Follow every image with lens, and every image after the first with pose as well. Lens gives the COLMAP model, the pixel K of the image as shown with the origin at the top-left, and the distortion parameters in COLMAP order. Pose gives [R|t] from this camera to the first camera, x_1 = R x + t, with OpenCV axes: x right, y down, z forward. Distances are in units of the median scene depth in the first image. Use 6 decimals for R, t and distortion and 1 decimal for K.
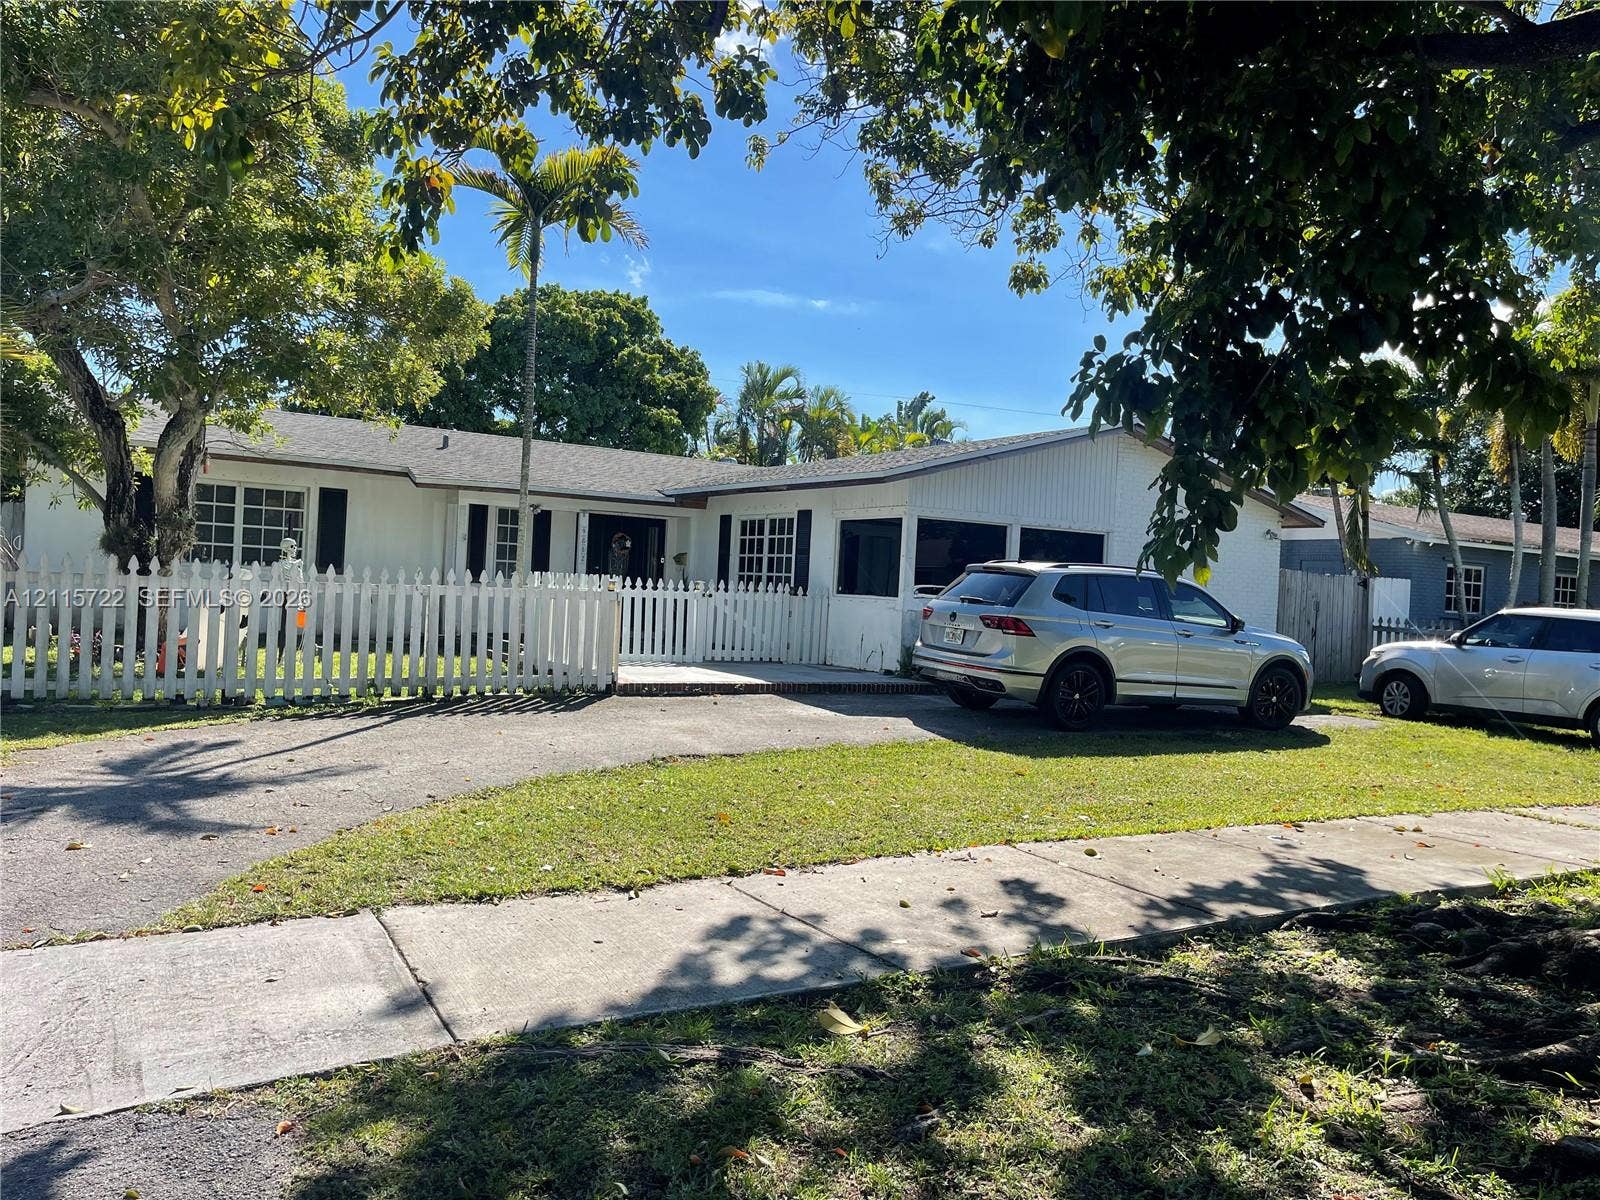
lens RADIAL K [[1213.3, 0, 836.1], [0, 1213.3, 597.0], [0, 0, 1]] dist [0.032970, -0.003642]
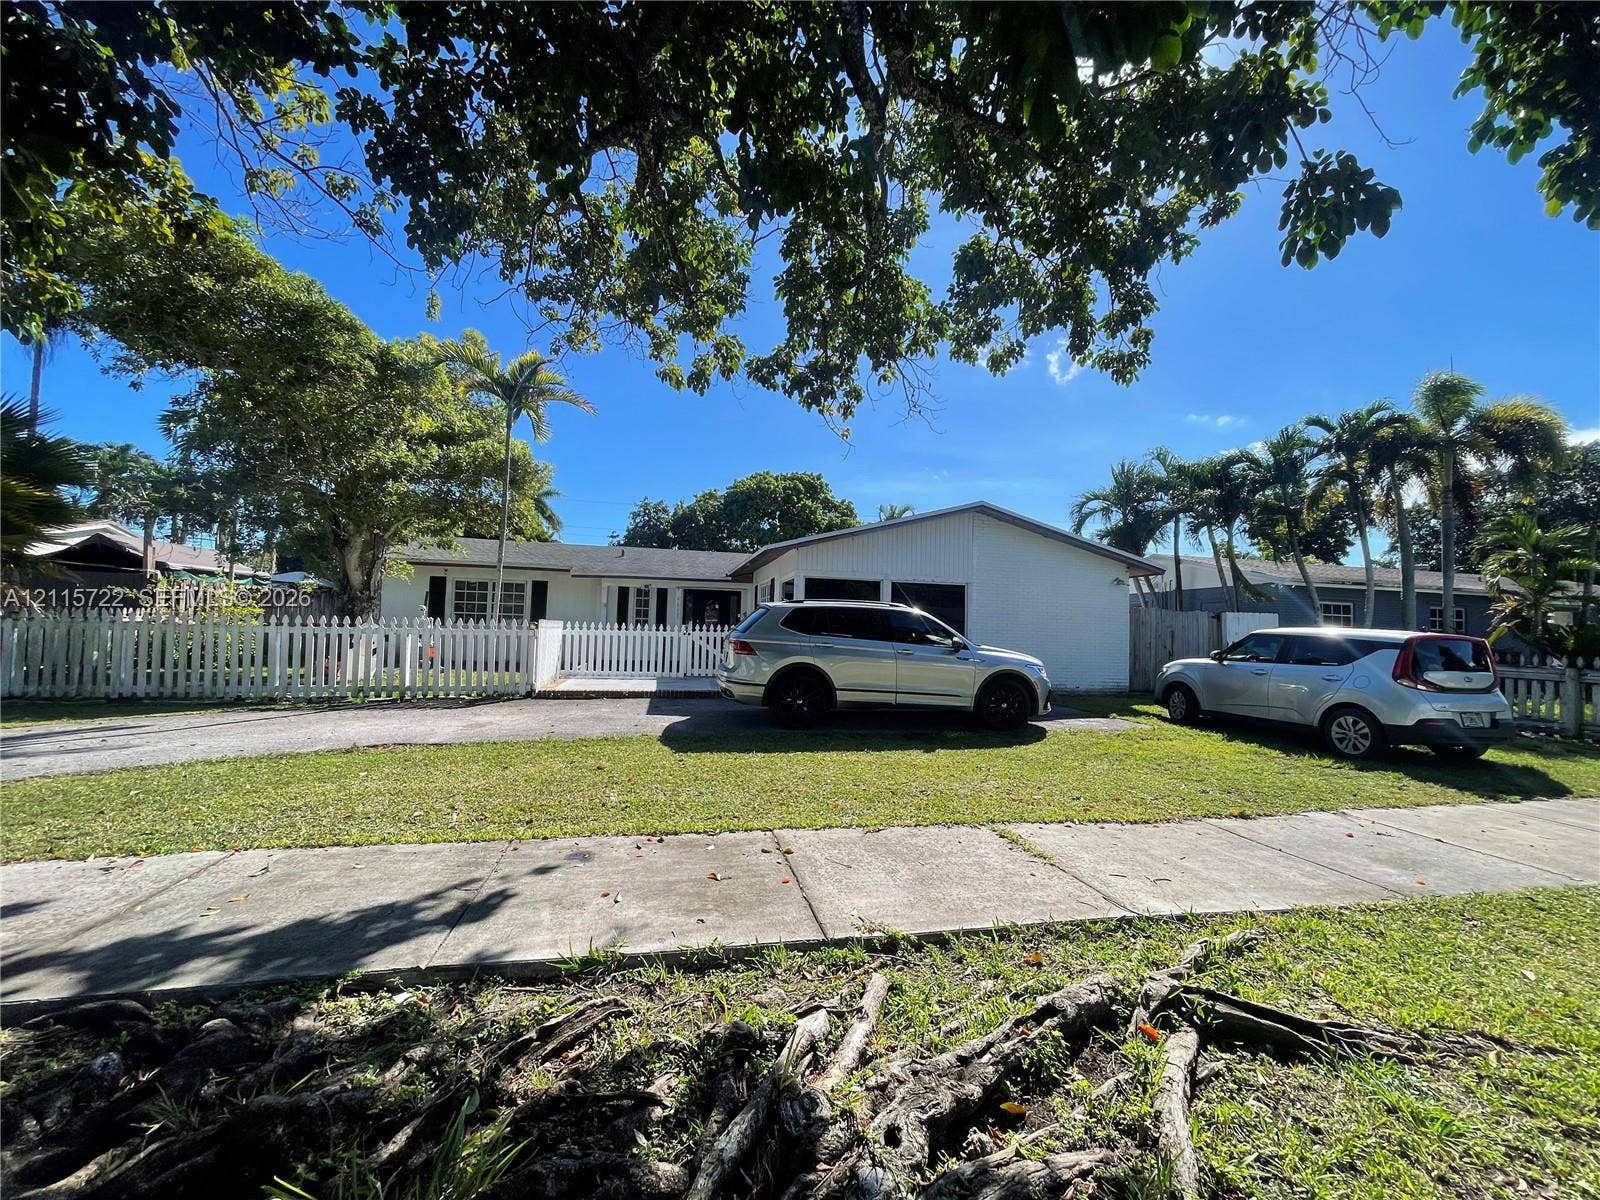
lens RADIAL K [[642.9, 0, 805.8], [0, 642.9, 604.0], [0, 0, 1]] dist [-0.001120, -0.000527]
pose [[0.947268, -0.037295, -0.318264, 0.312476], [0.018033, 0.997834, -0.063256, 0.015401], [0.319934, 0.054182, 0.945889, 0.258432]]
